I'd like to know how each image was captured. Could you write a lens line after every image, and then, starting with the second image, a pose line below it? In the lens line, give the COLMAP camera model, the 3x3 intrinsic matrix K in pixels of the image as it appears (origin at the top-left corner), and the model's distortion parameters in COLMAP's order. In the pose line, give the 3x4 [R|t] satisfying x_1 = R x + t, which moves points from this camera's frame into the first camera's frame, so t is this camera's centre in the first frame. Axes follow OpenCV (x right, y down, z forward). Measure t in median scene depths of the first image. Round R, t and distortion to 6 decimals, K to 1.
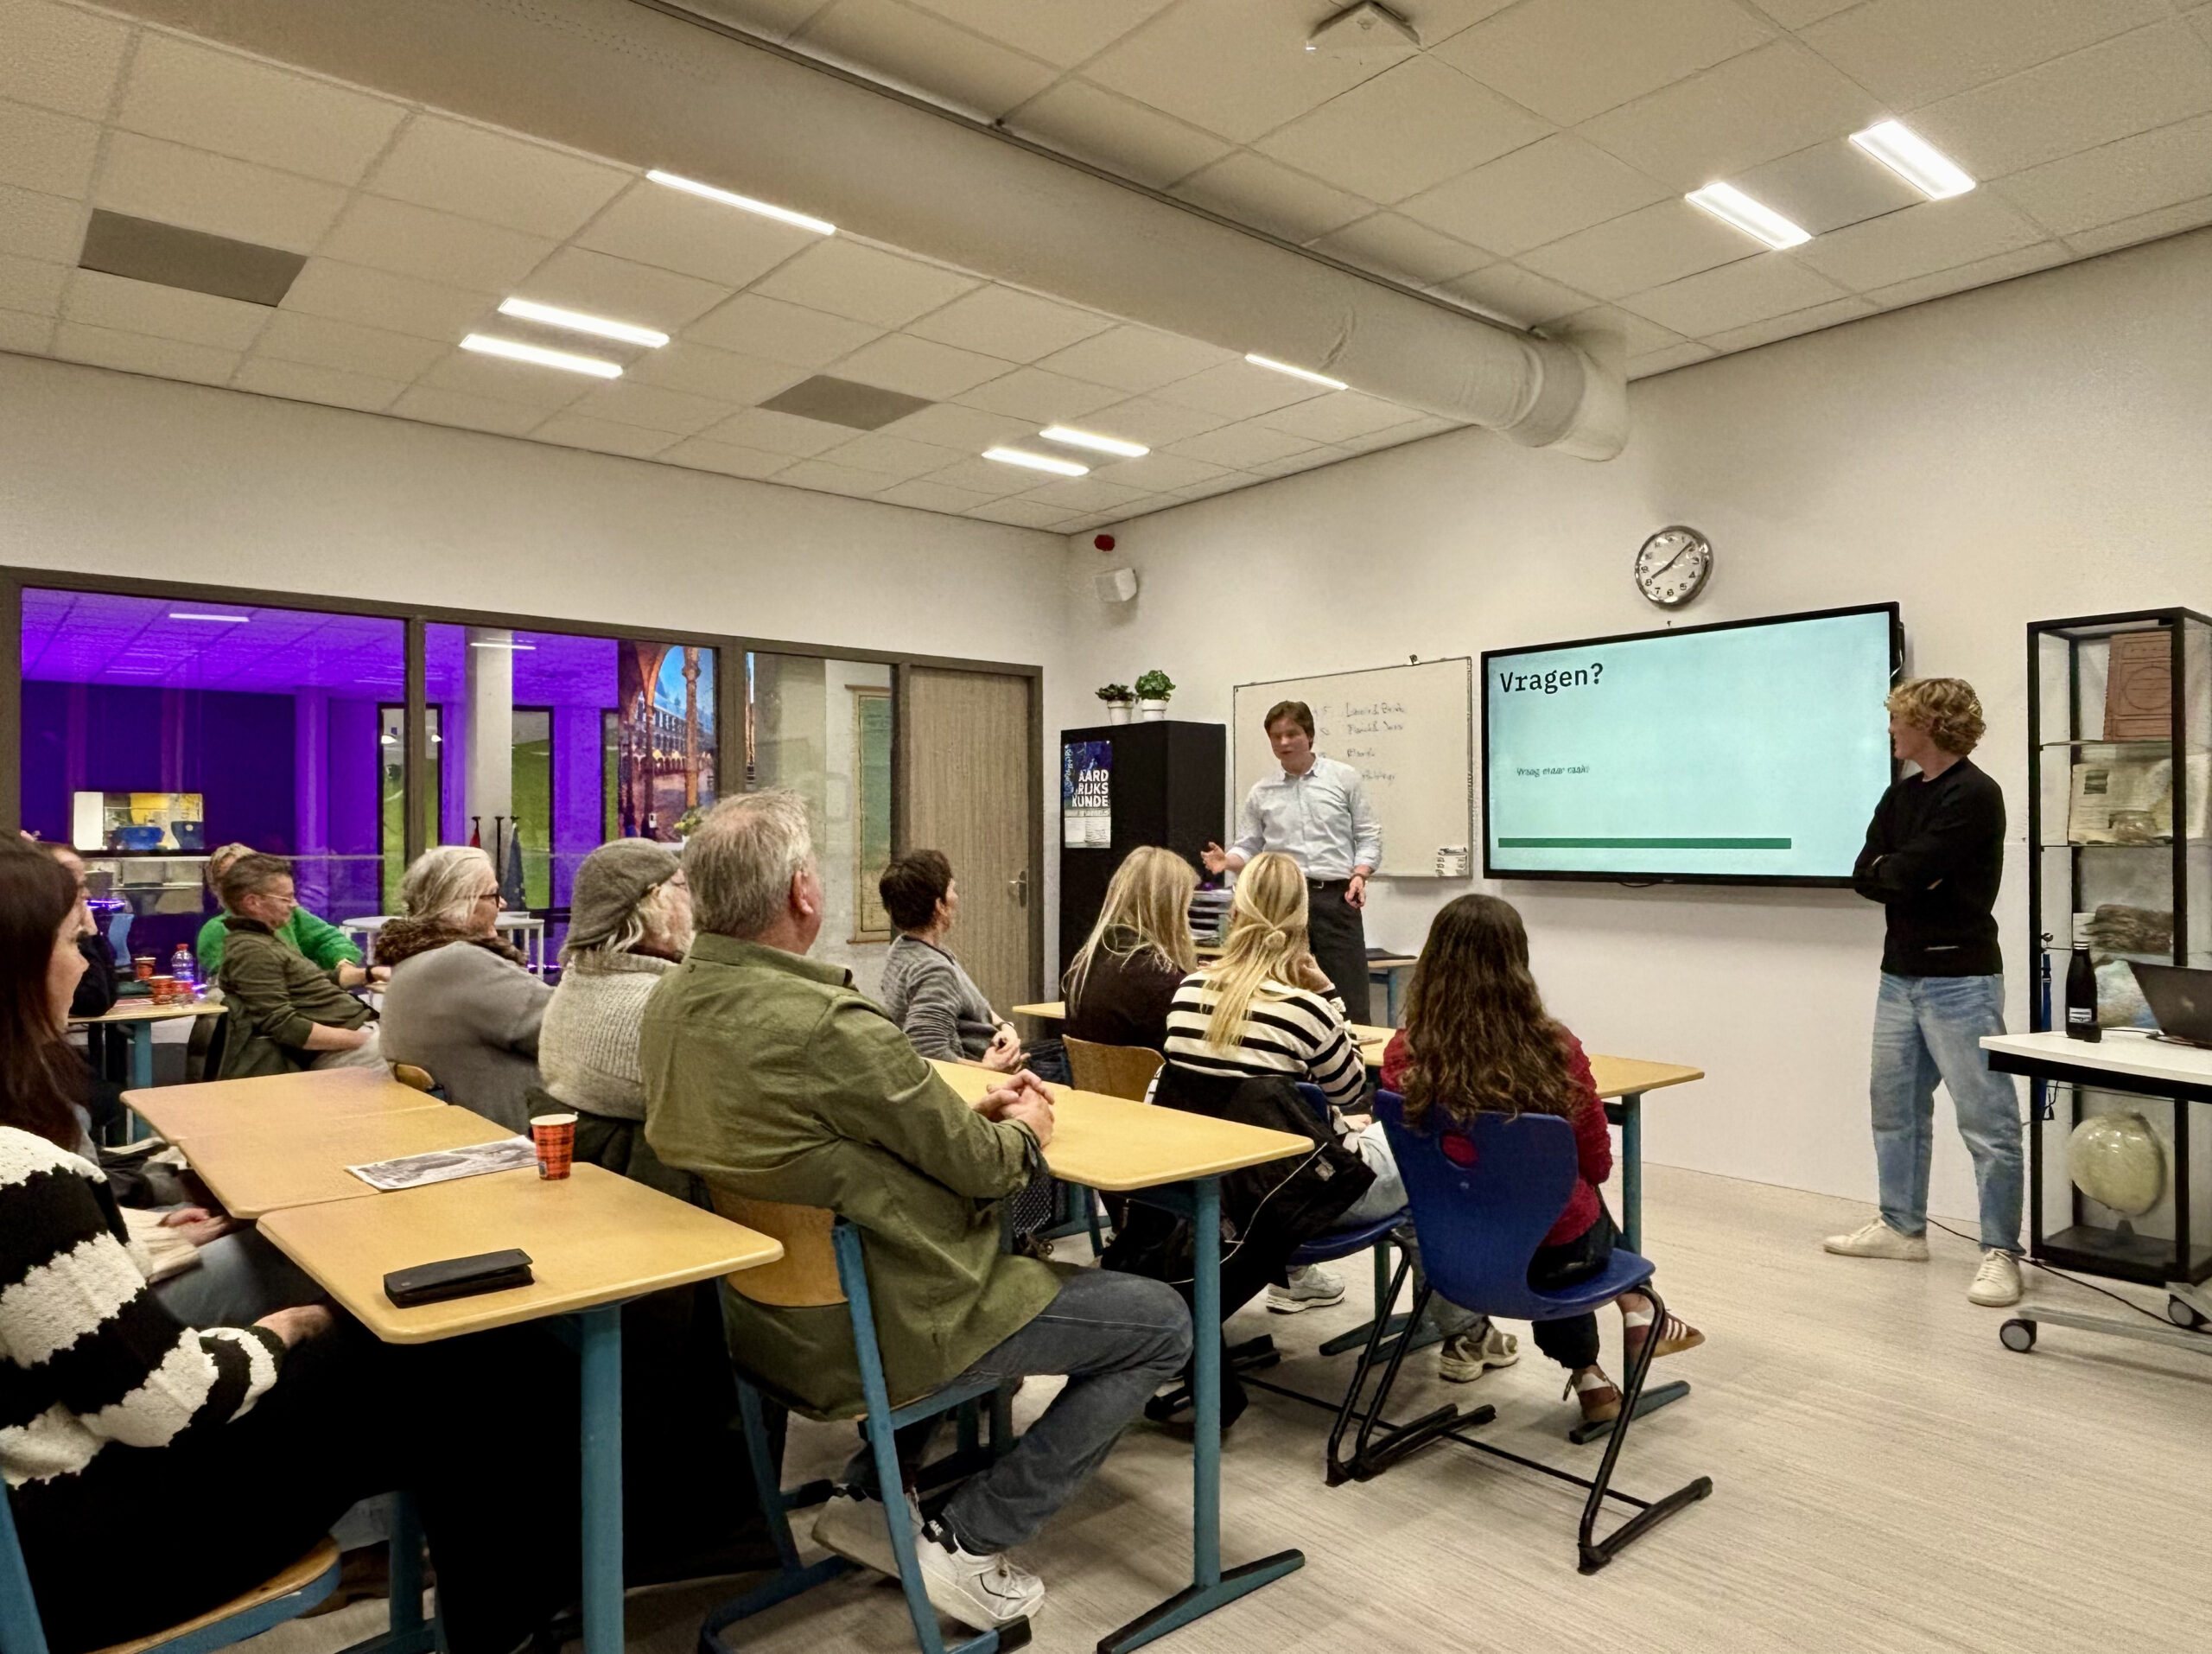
lens RADIAL K [[1427.8, 0, 1102.6], [0, 1427.8, 836.2], [0, 0, 1]] dist [-0.006799, -0.002127]
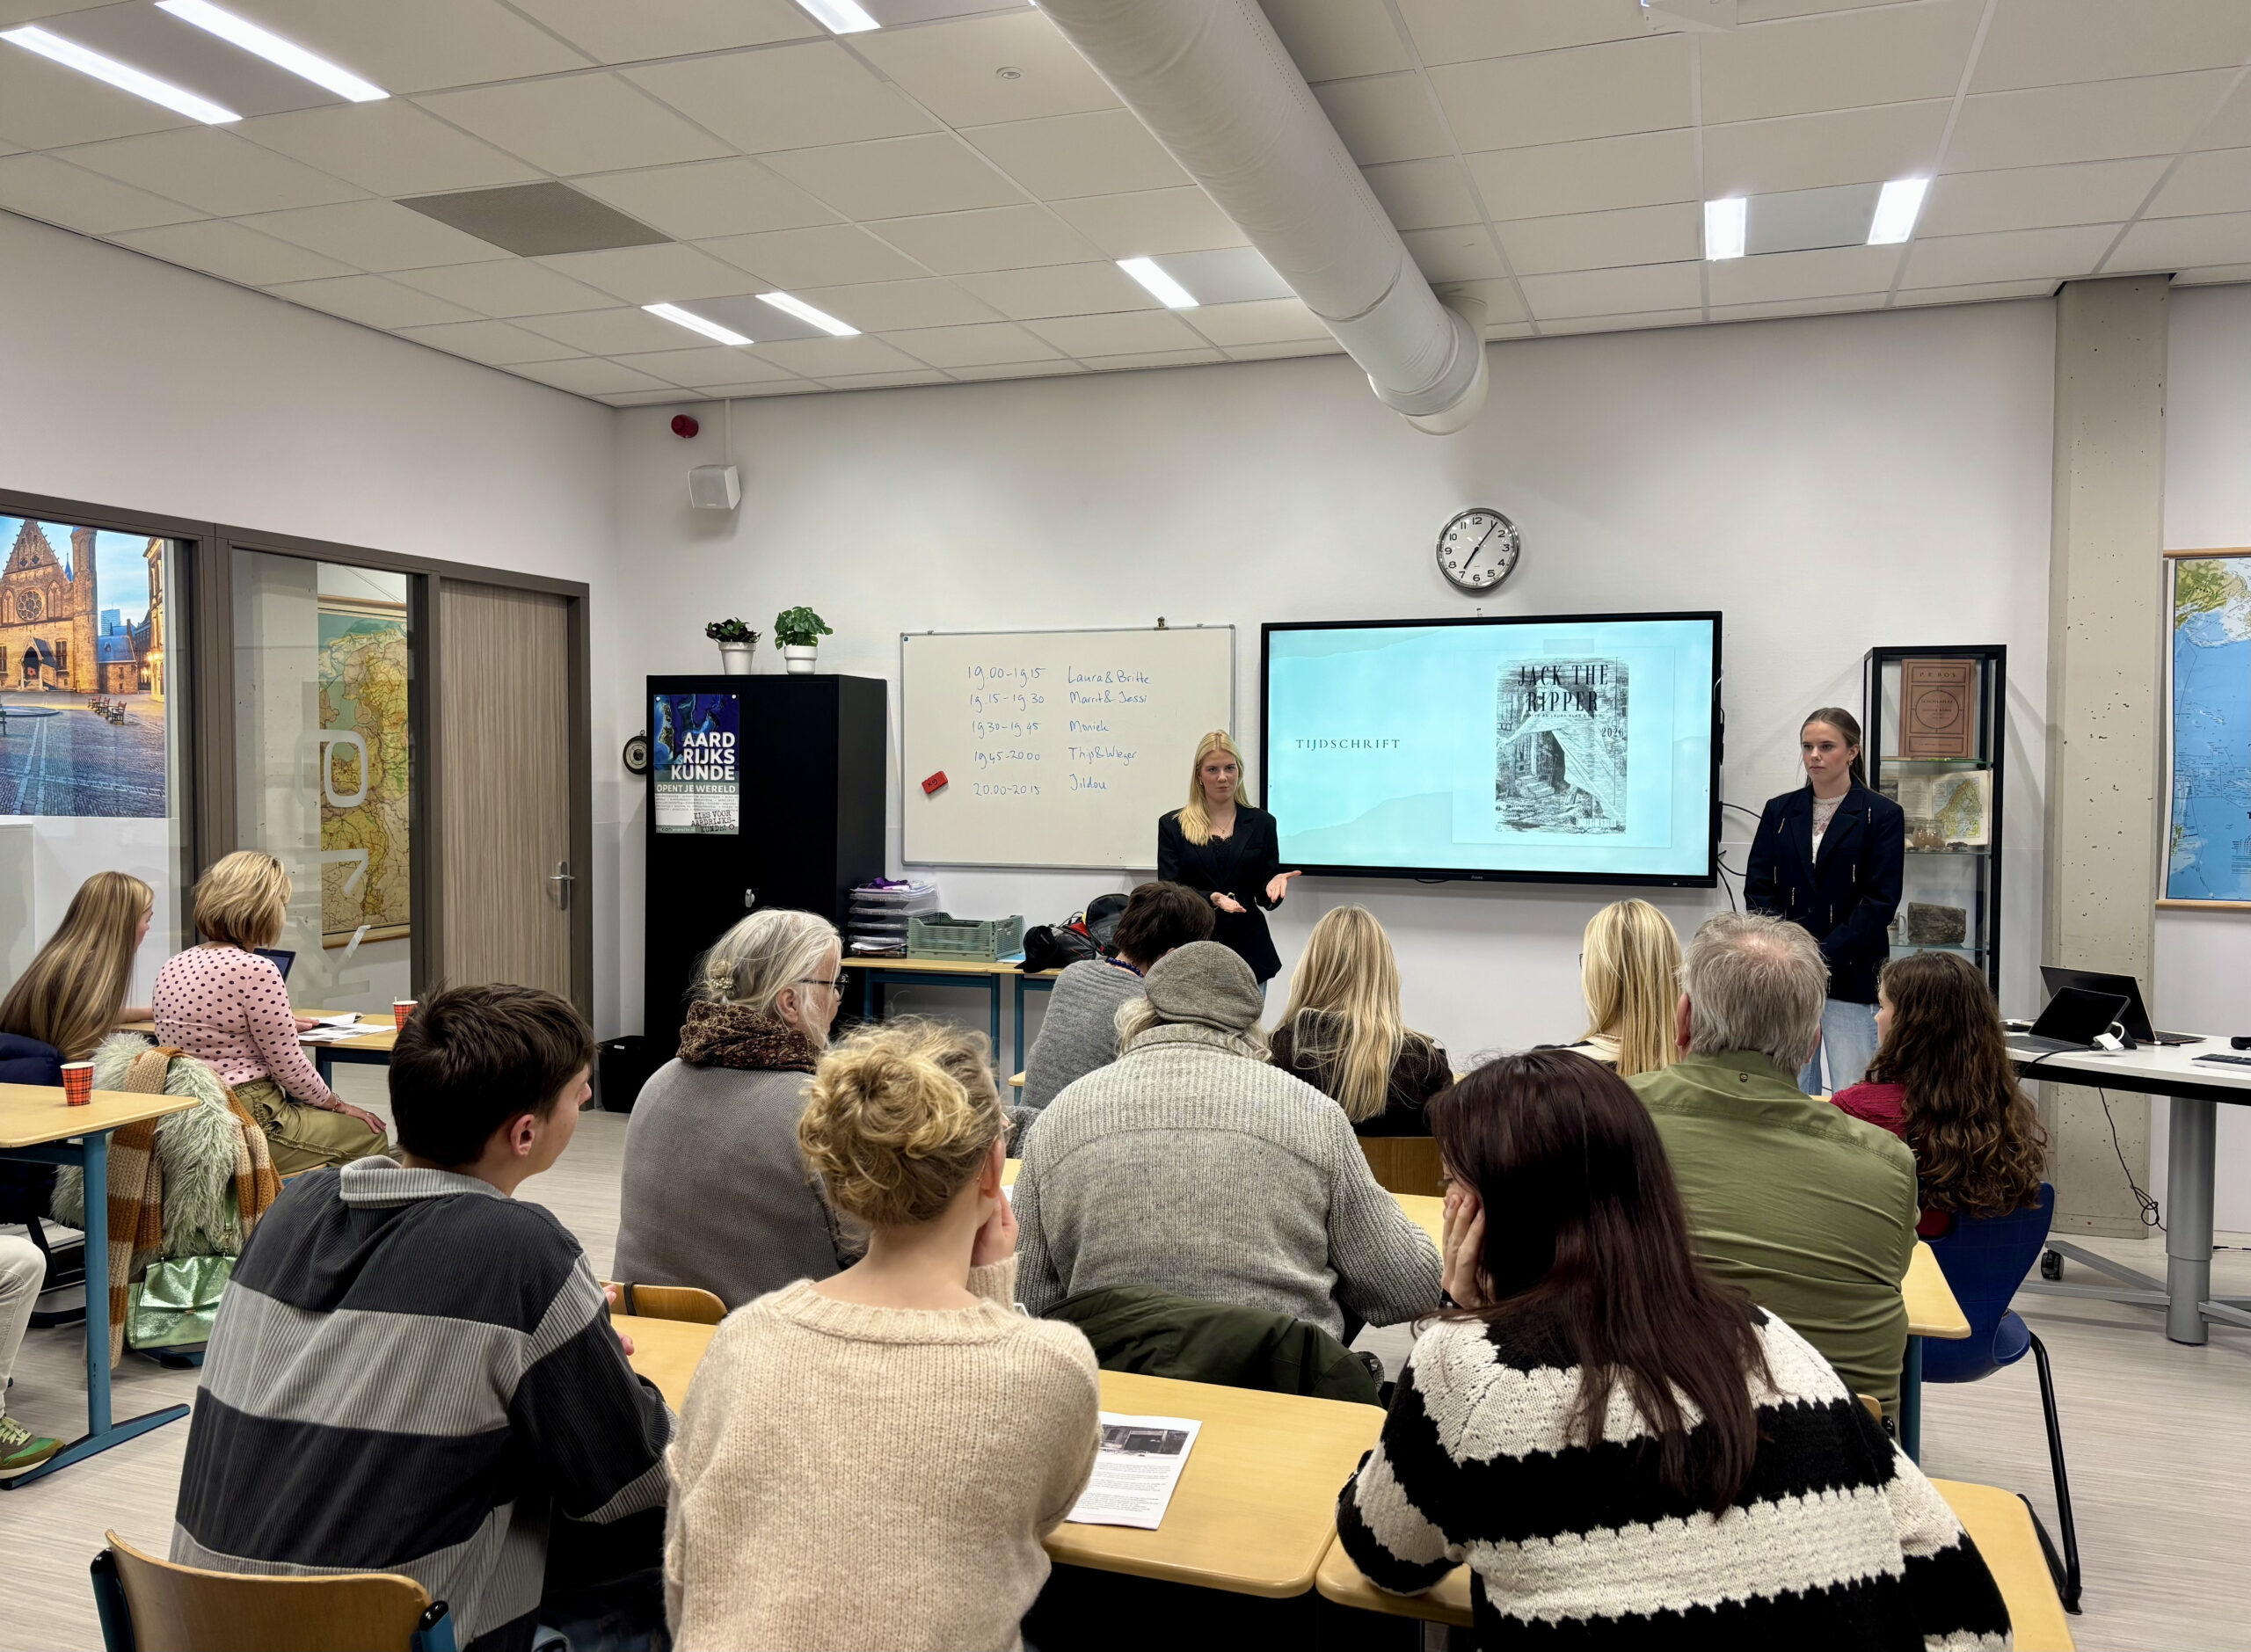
lens RADIAL K [[1743.3, 0, 1131.6], [0, 1743.3, 822.7], [0, 0, 1]] dist [0.061636, -0.002646]
pose [[0.854715, -0.009755, 0.519005, -0.303785], [-0.010105, 0.999321, 0.035424, -0.033731], [-0.518998, -0.035522, 0.854037, 0.082129]]
